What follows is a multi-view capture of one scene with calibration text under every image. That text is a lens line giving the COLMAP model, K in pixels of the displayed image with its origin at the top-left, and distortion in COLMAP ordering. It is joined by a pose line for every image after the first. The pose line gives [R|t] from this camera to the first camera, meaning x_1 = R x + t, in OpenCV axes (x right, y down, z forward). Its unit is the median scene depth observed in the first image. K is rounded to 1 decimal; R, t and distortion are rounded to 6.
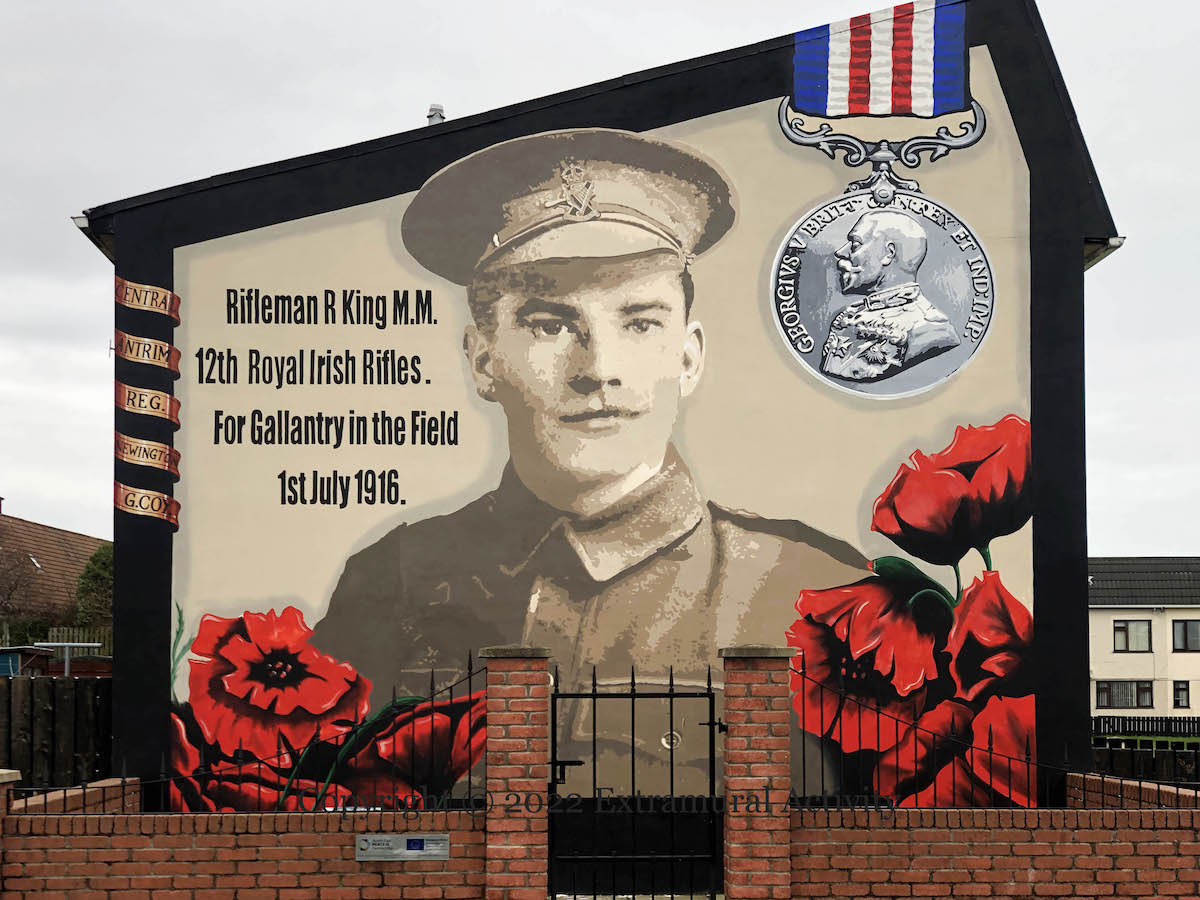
lens RADIAL K [[1821.5, 0, 600.2], [0, 1821.5, 449.3], [0, 0, 1]] dist [-0.014076, 0.000000]
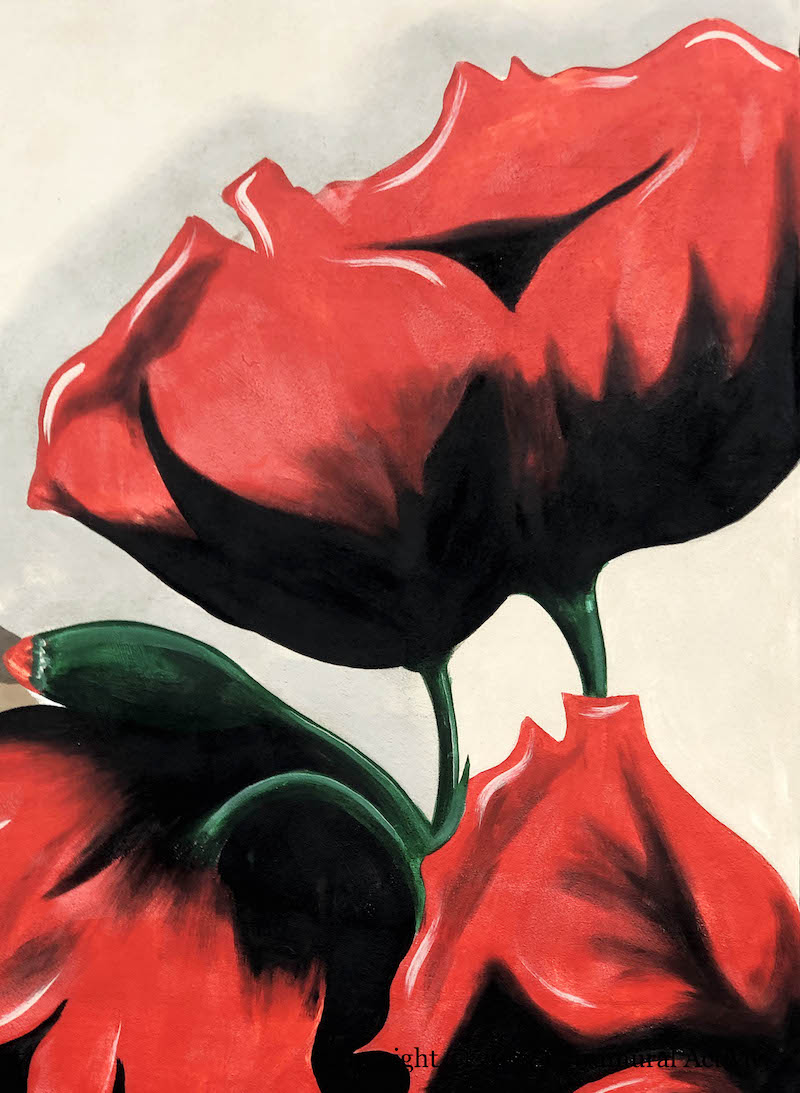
lens RADIAL K [[2188.4, 0, 399.7], [0, 2188.4, 547.4], [0, 0, 1]] dist [0.070441, 0.000000]
pose [[0.986653, 0.007374, -0.162671, 0.240496], [-0.009291, 0.999896, -0.011028, 0.052723], [0.162573, 0.012392, 0.986619, 0.744949]]
